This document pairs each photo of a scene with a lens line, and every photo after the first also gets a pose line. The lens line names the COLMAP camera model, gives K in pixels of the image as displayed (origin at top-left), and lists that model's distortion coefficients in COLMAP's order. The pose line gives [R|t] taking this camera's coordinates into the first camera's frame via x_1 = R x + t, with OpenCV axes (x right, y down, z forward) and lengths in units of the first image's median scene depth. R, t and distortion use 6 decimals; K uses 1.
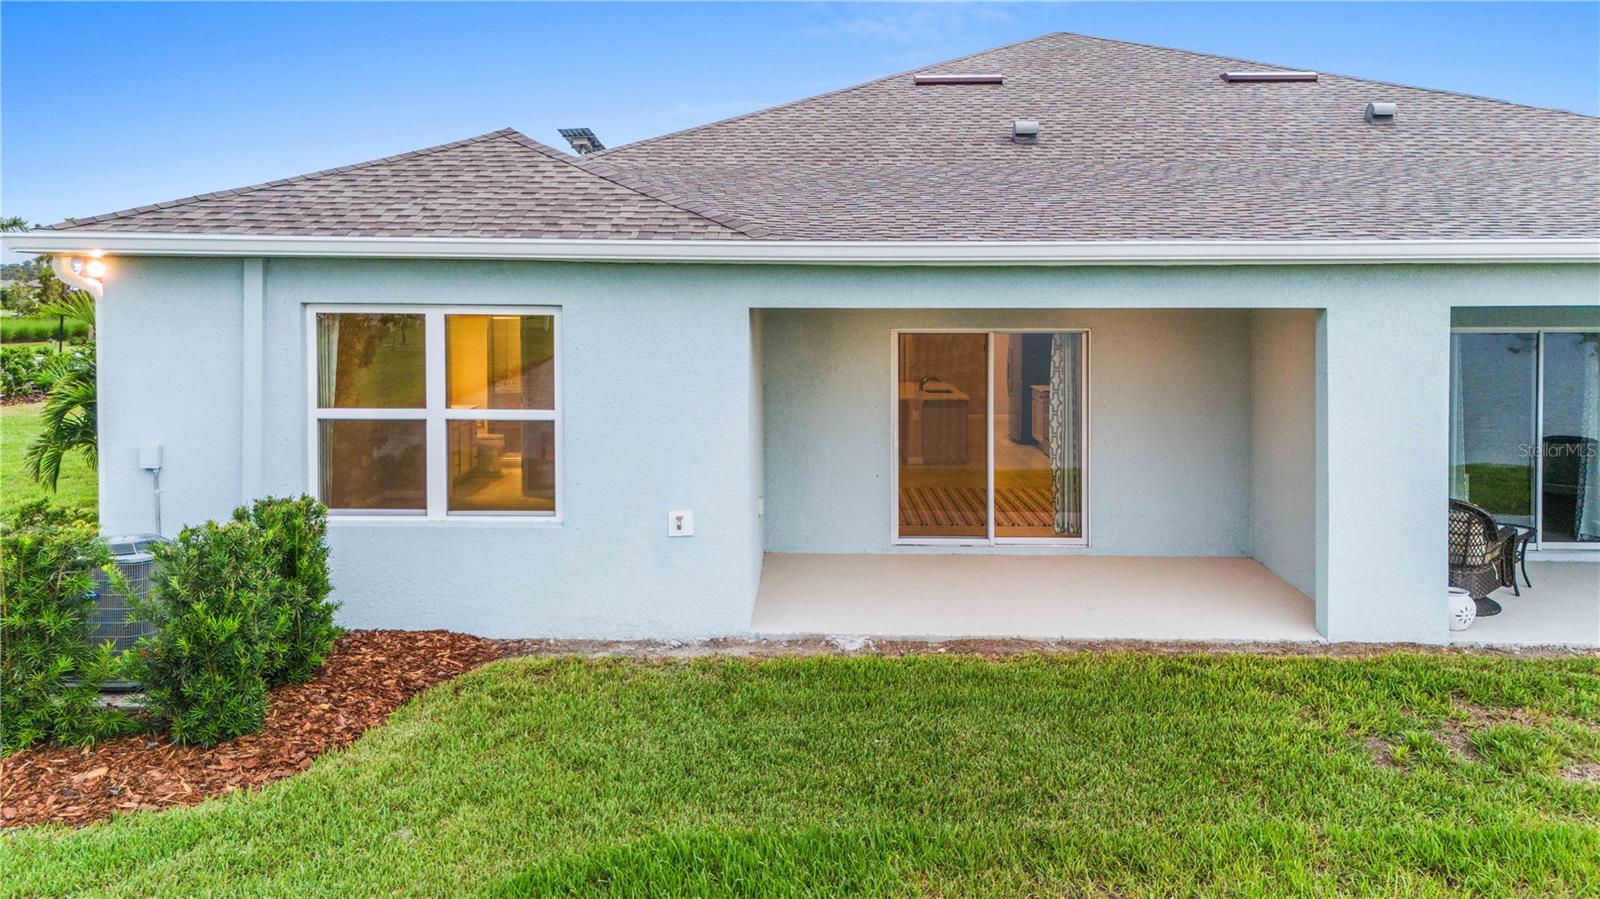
lens RADIAL K [[1181.1, 0, 792.9], [0, 1181.1, 450.2], [0, 0, 1]] dist [0.059933, -0.029882]
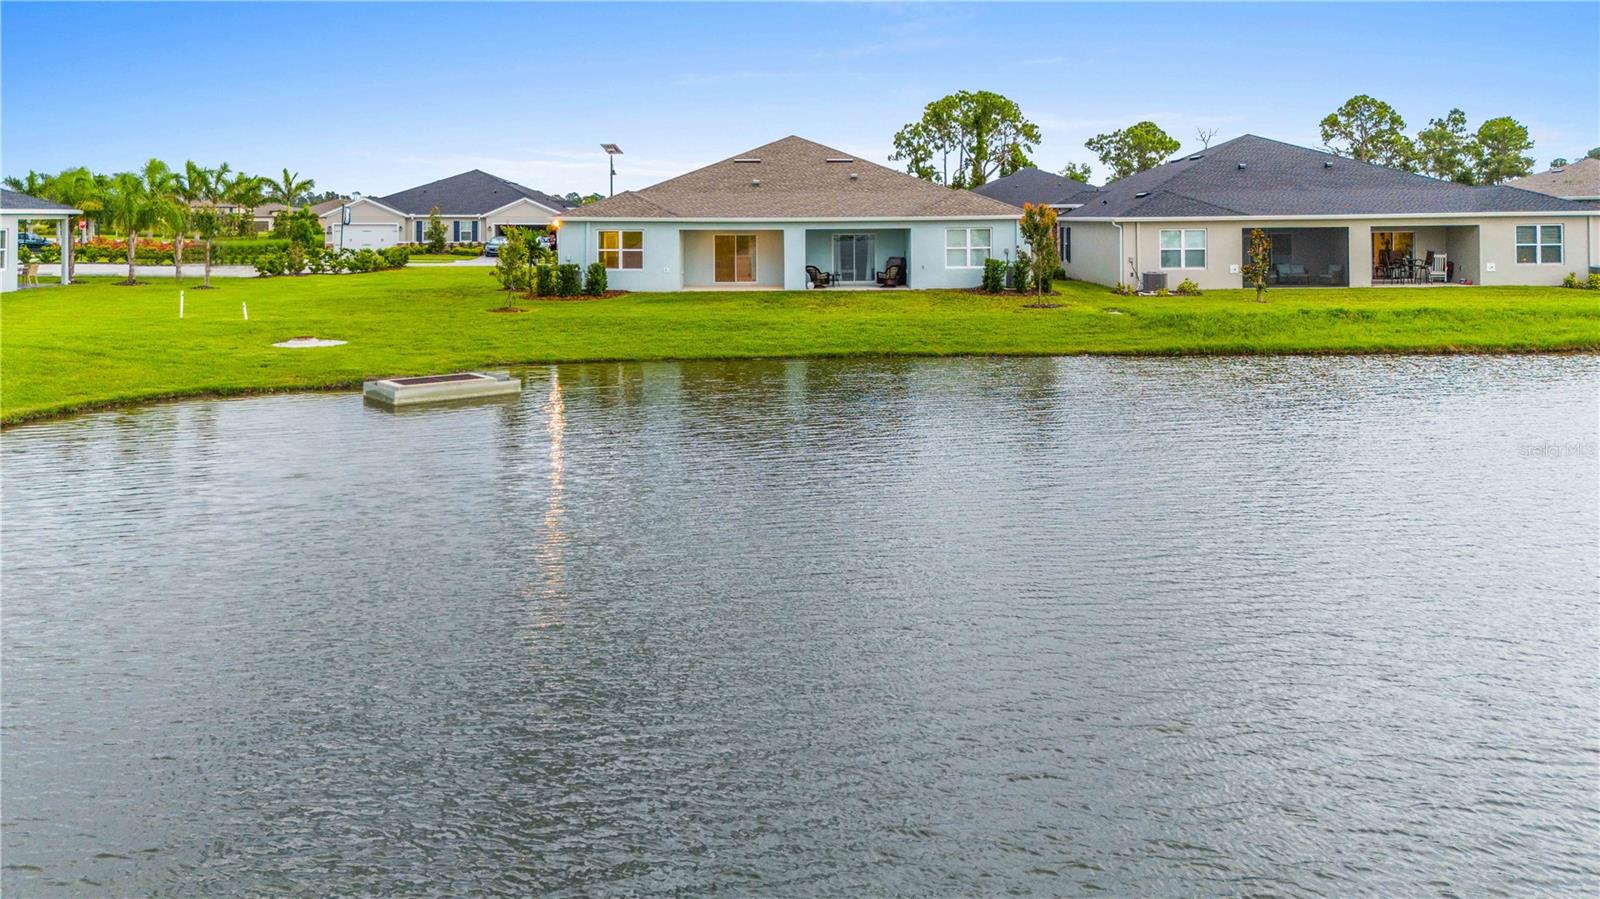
lens RADIAL K [[1181.1, 0, 796.9], [0, 1181.1, 445.2], [0, 0, 1]] dist [0.059933, -0.029882]
pose [[0.999702, -0.009093, 0.022676, 0.361578], [0.007810, 0.998396, 0.056070, 0.548564], [-0.023149, -0.055876, 0.998169, -4.350636]]
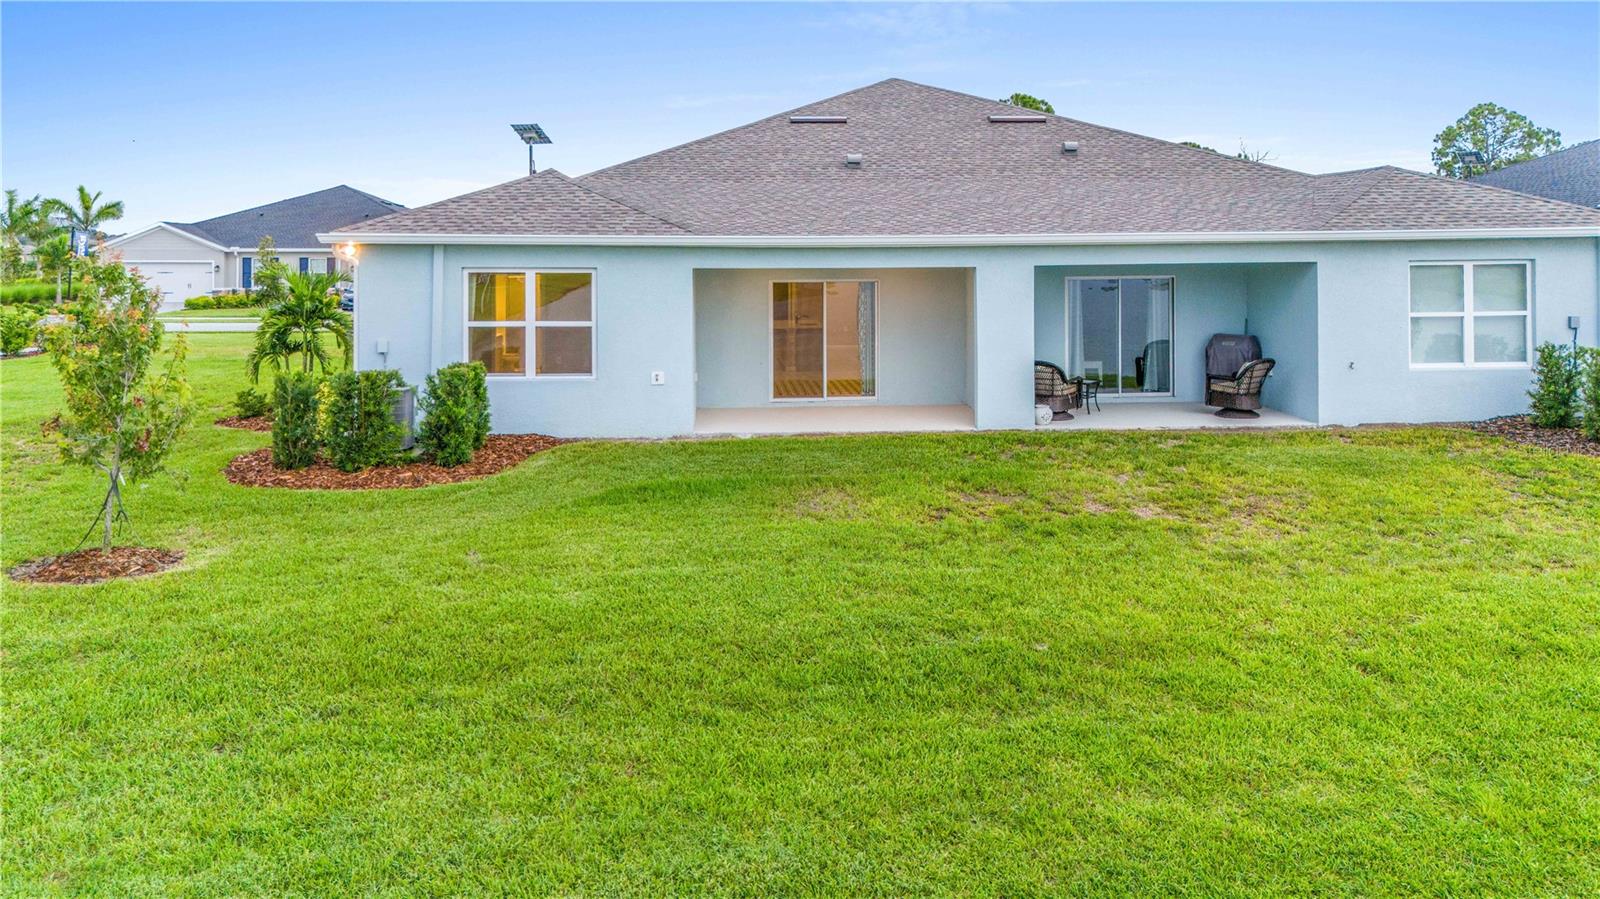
lens RADIAL K [[1181.1, 0, 794.0], [0, 1181.1, 435.2], [0, 0, 1]] dist [0.059933, -0.029882]
pose [[0.997442, -0.015783, 0.069722, -0.006935], [0.014740, 0.999772, 0.015437, 0.127350], [-0.069949, -0.014370, 0.997447, -0.965120]]
